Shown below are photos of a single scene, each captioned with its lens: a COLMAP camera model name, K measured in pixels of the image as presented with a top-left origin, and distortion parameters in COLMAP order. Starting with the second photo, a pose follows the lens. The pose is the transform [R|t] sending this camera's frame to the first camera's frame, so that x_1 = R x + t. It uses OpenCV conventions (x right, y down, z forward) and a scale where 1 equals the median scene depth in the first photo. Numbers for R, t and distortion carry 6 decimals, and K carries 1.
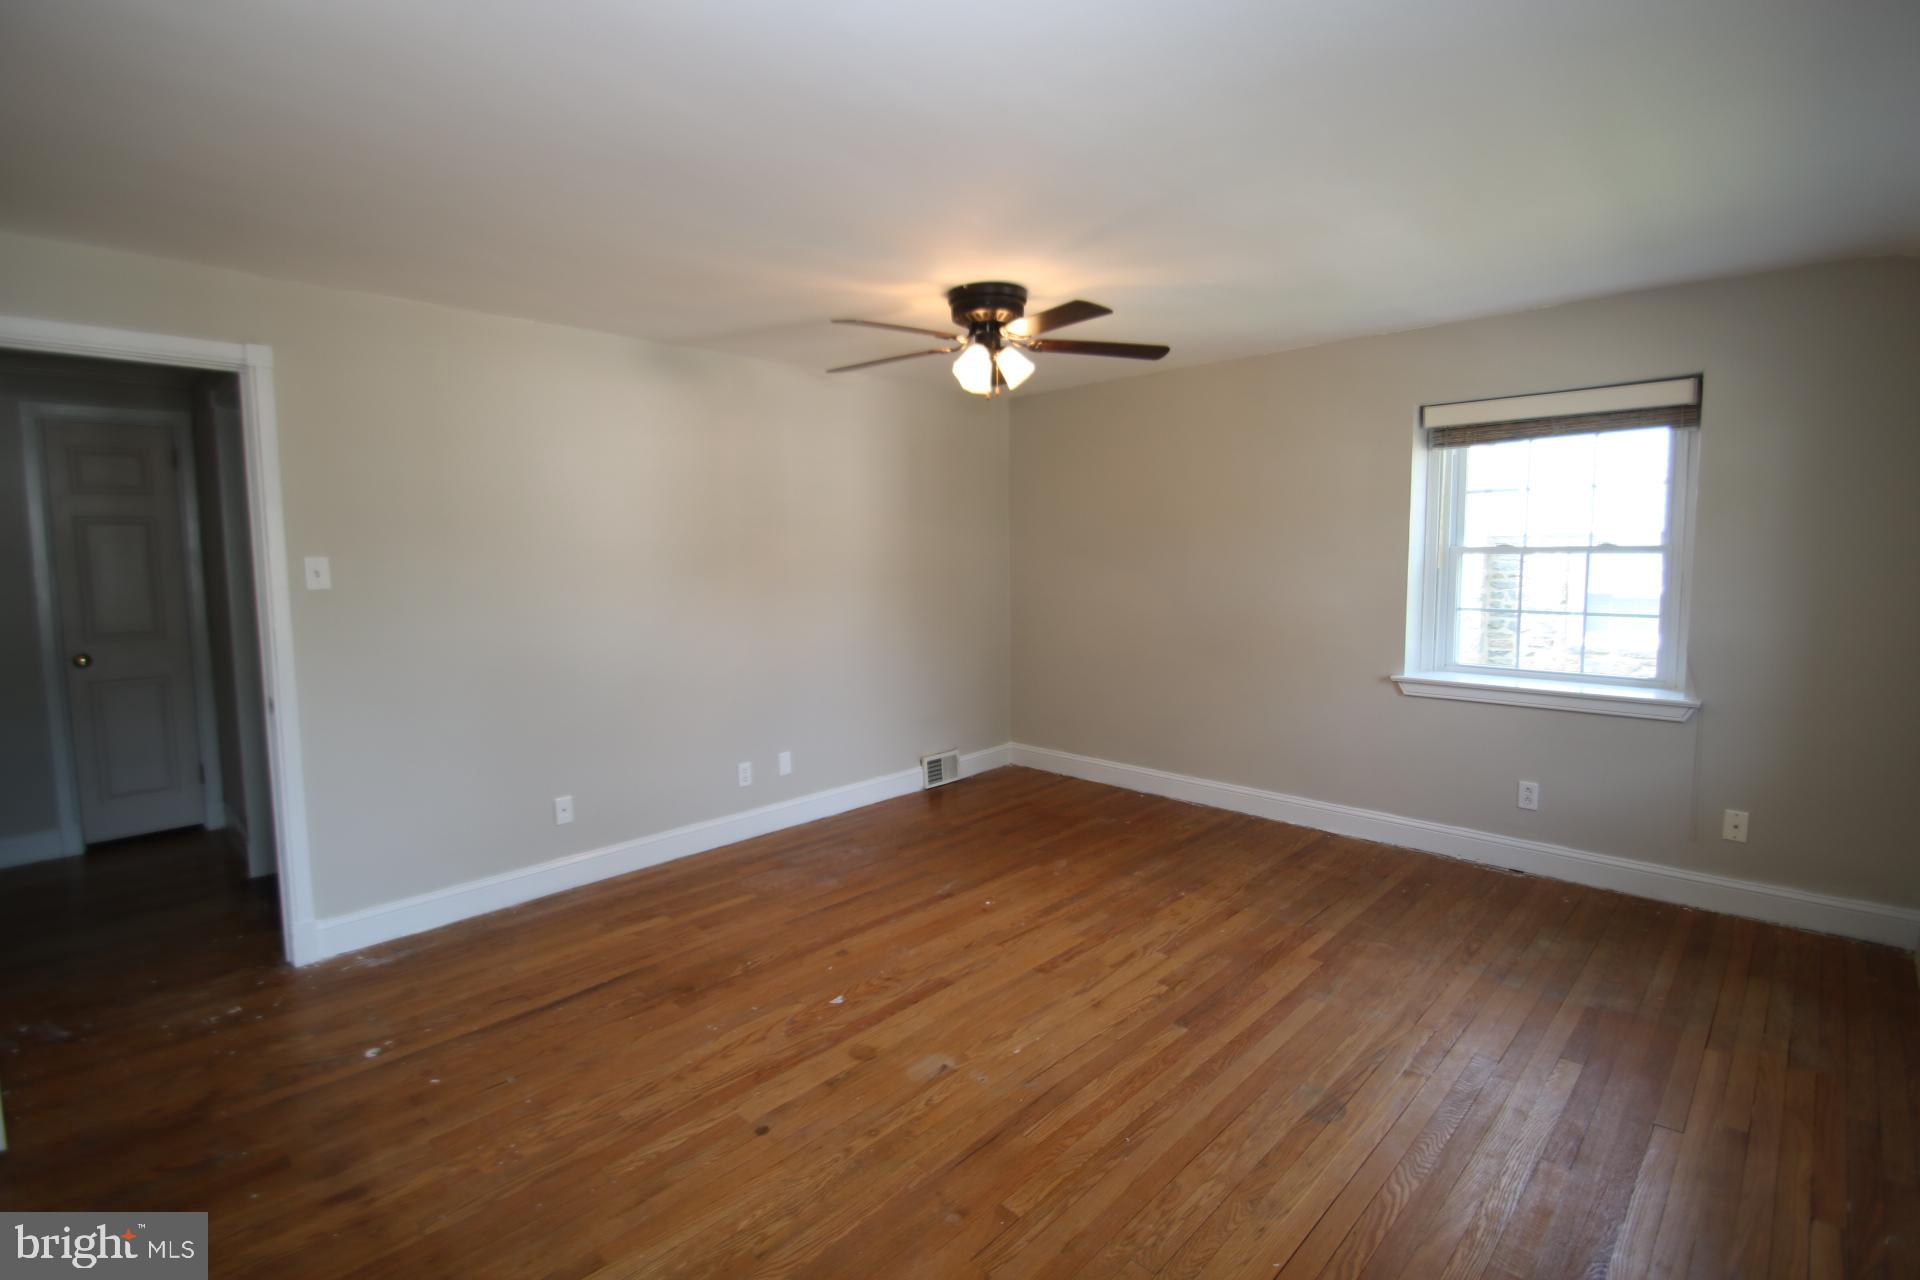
lens RADIAL K [[878.1, 0, 959.7], [0, 878.1, 626.7], [0, 0, 1]] dist [0.002129, -0.011489]
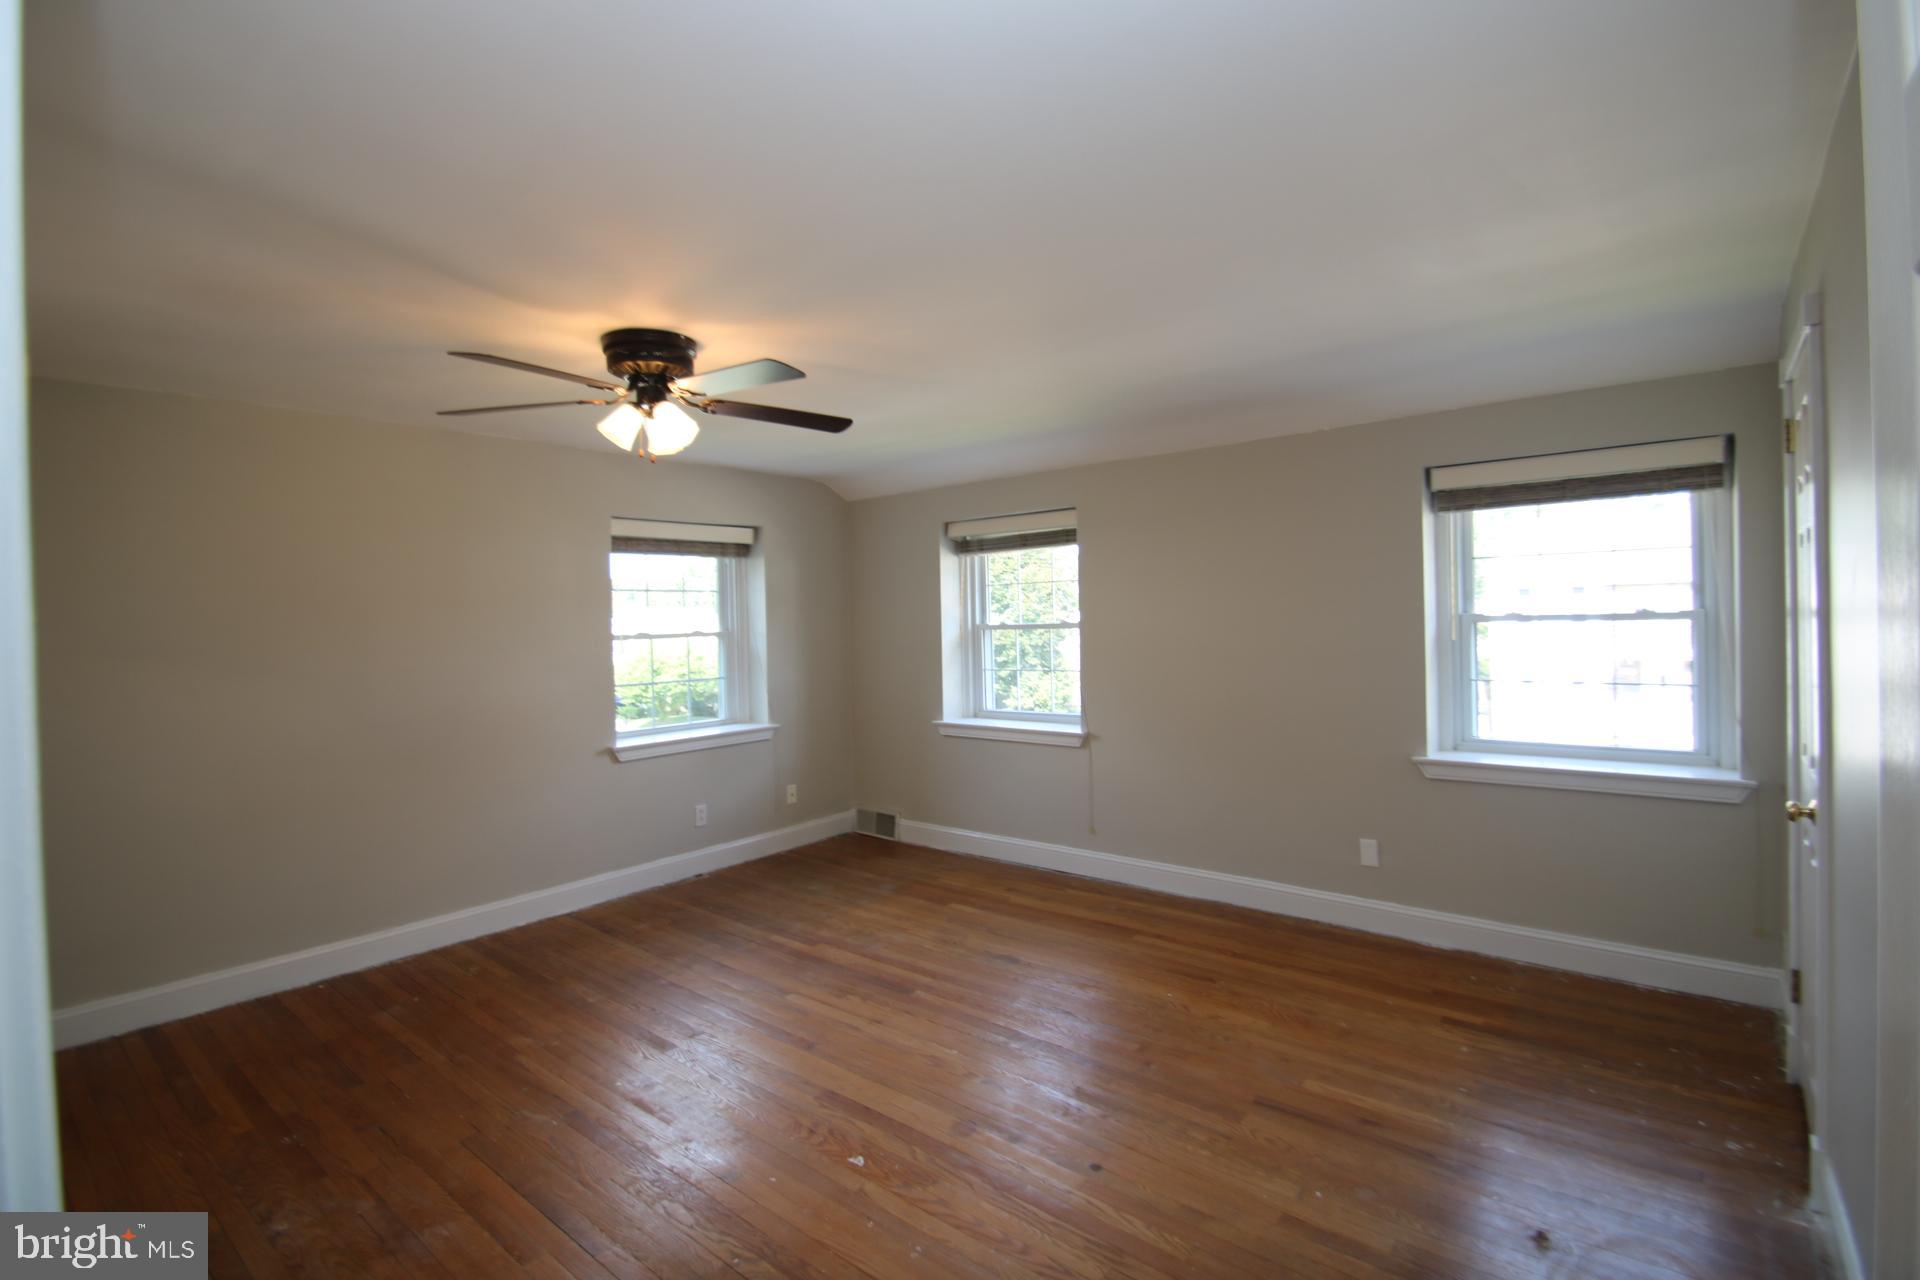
lens RADIAL K [[878.1, 0, 953.6], [0, 878.1, 637.6], [0, 0, 1]] dist [0.002129, -0.011489]
pose [[-0.066427, -0.008685, 0.997753, -0.797138], [0.117863, 0.992893, 0.016489, -0.062373], [-0.990806, 0.118694, -0.064931, 0.732383]]
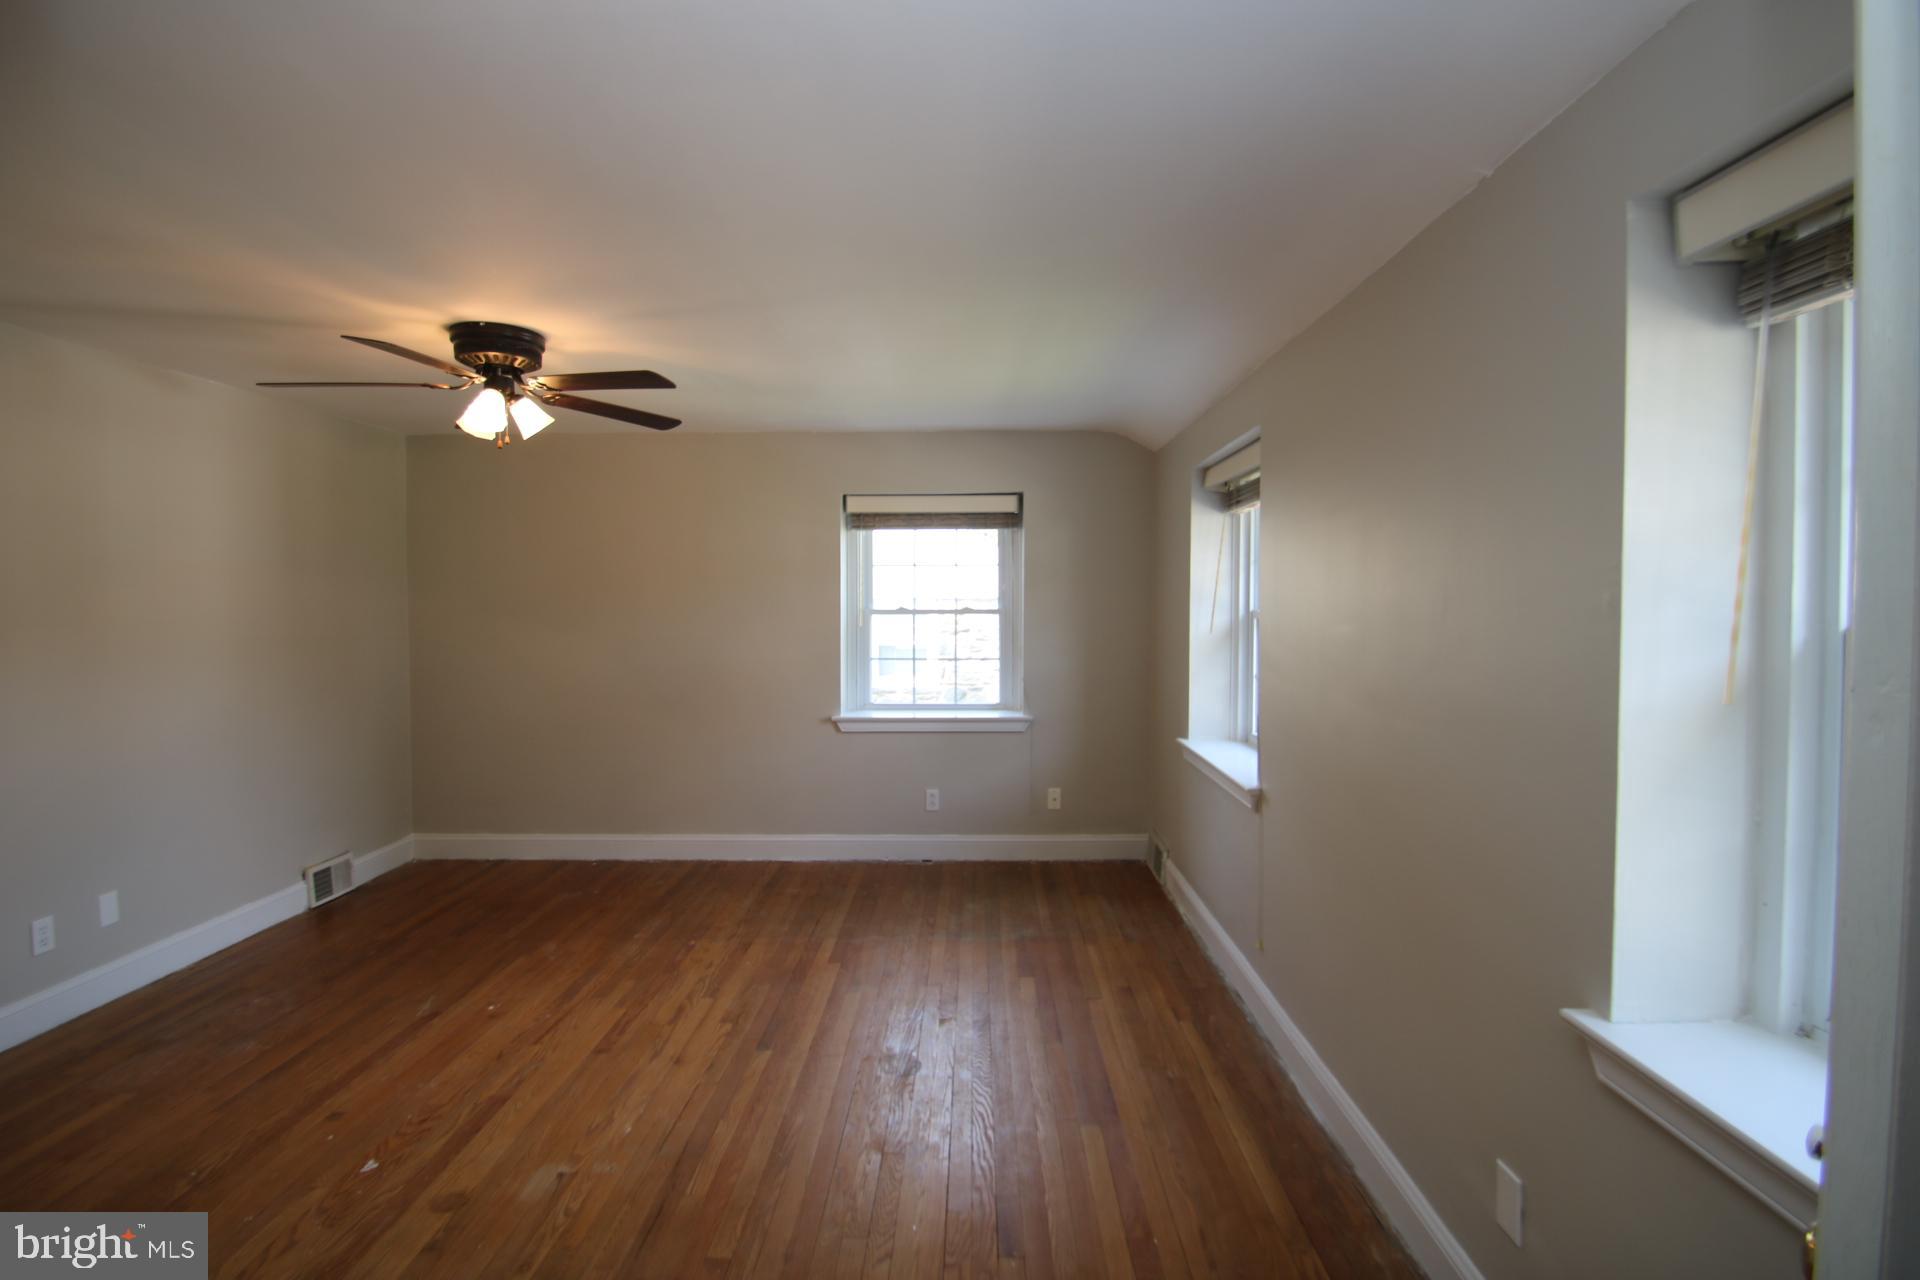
lens RADIAL K [[878.1, 0, 954.9], [0, 878.1, 633.6], [0, 0, 1]] dist [0.002129, -0.011489]
pose [[0.729462, -0.013148, 0.683895, -0.235608], [0.054330, 0.997770, -0.038768, -0.002048], [-0.681860, 0.065435, 0.728550, 0.013107]]
